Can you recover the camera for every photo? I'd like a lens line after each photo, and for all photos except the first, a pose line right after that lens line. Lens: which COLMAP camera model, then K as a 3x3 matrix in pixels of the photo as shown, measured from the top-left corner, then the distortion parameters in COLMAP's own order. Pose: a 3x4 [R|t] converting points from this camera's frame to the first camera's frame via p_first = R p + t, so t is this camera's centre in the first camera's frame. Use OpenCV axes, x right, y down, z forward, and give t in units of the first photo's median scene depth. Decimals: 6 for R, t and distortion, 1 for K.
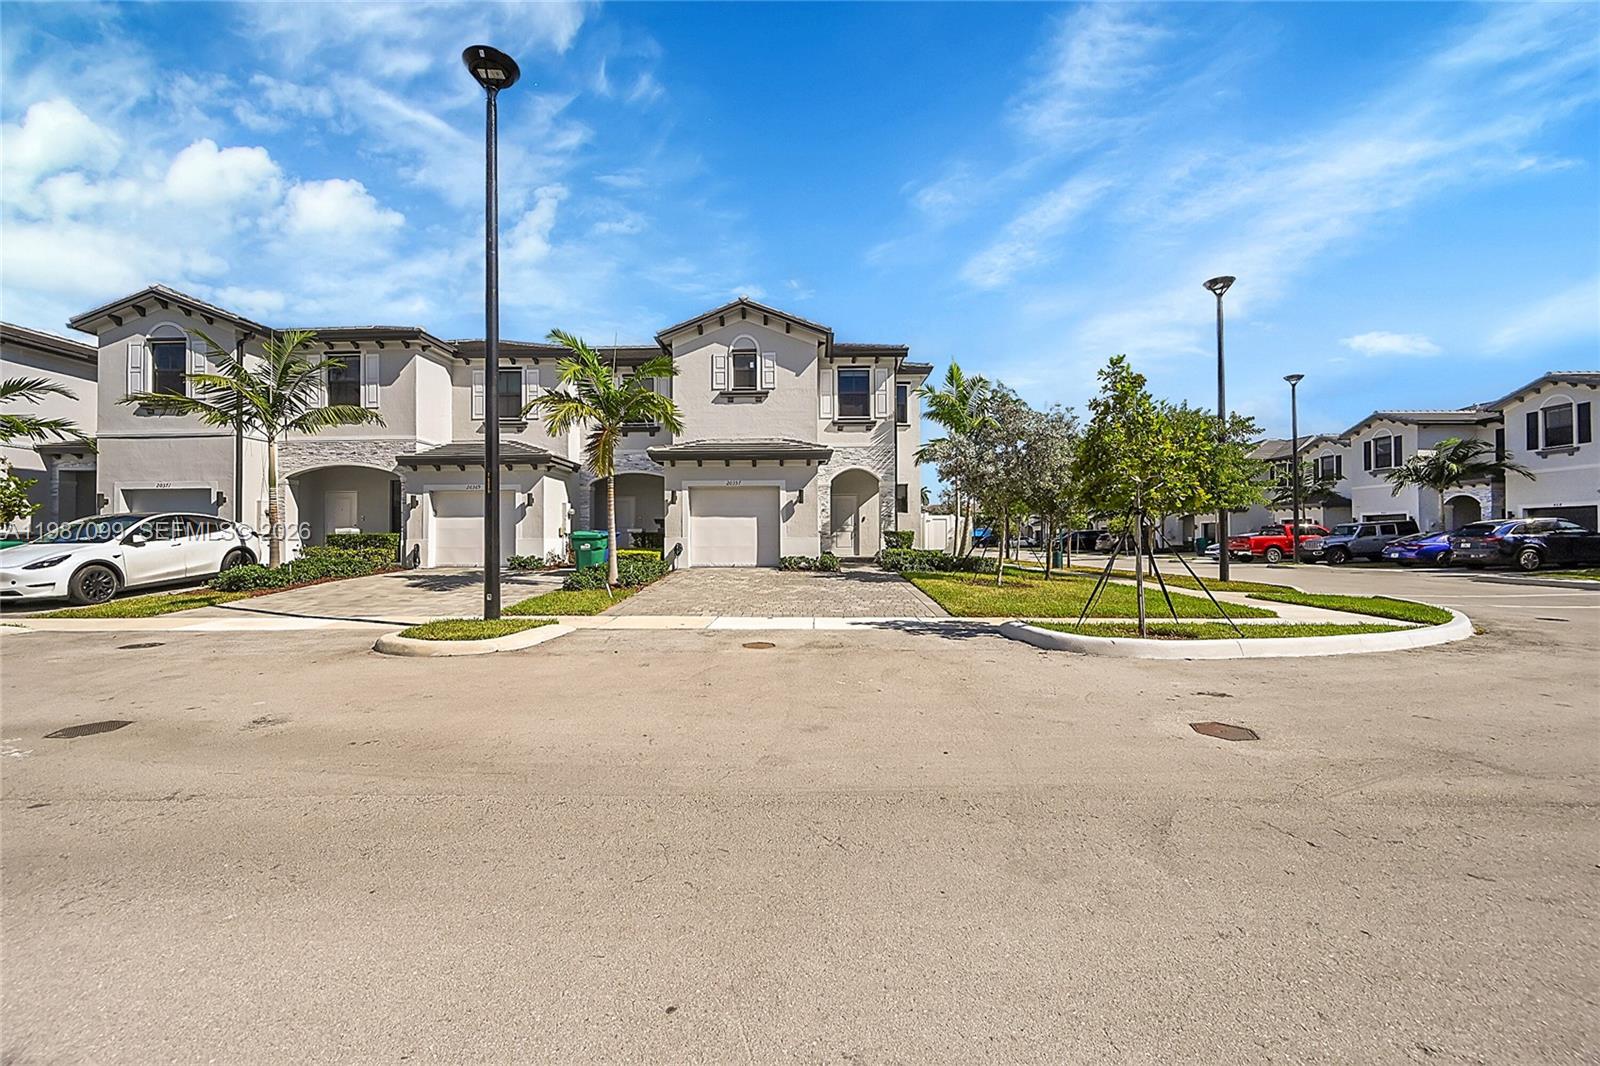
lens RADIAL K [[628.4, 0, 798.0], [0, 628.4, 535.1], [0, 0, 1]] dist [-0.001582, -0.000191]
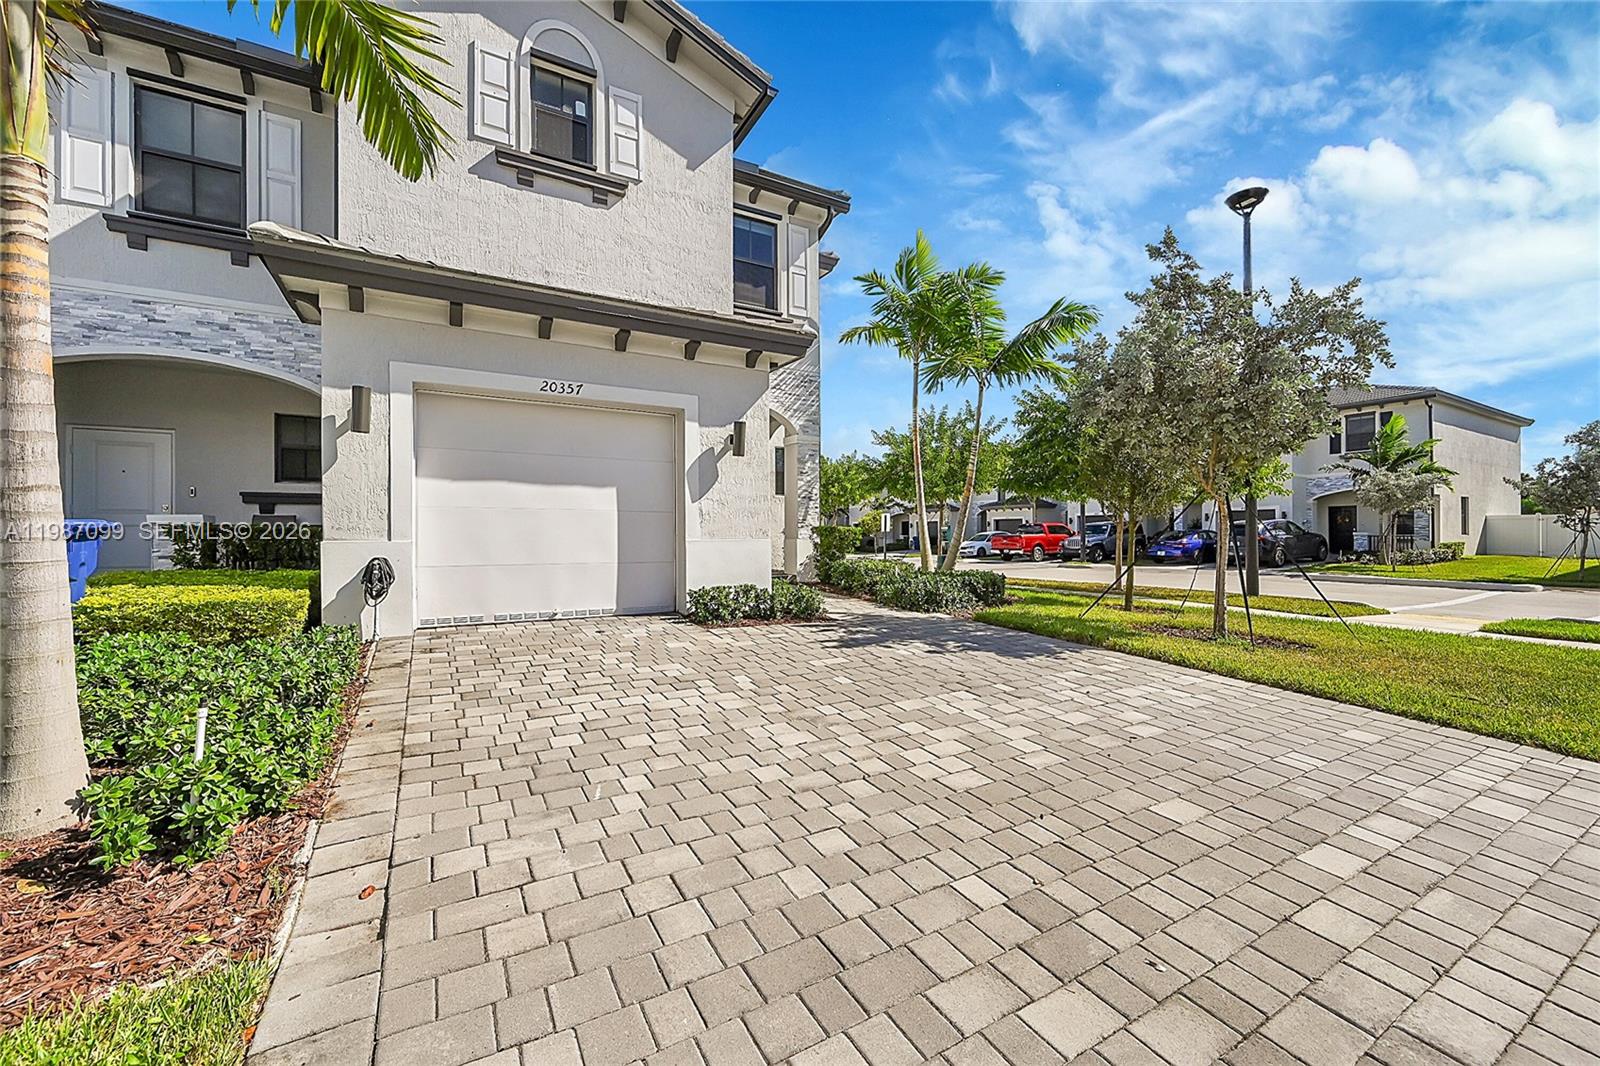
lens RADIAL K [[628.4, 0, 798.0], [0, 628.4, 535.1], [0, 0, 1]] dist [-0.001582, -0.000191]
pose [[0.855326, -0.000196, 0.518089, -0.171504], [-0.001469, 0.999995, 0.002804, 0.000024], [-0.518087, -0.003159, 0.855322, 0.618117]]
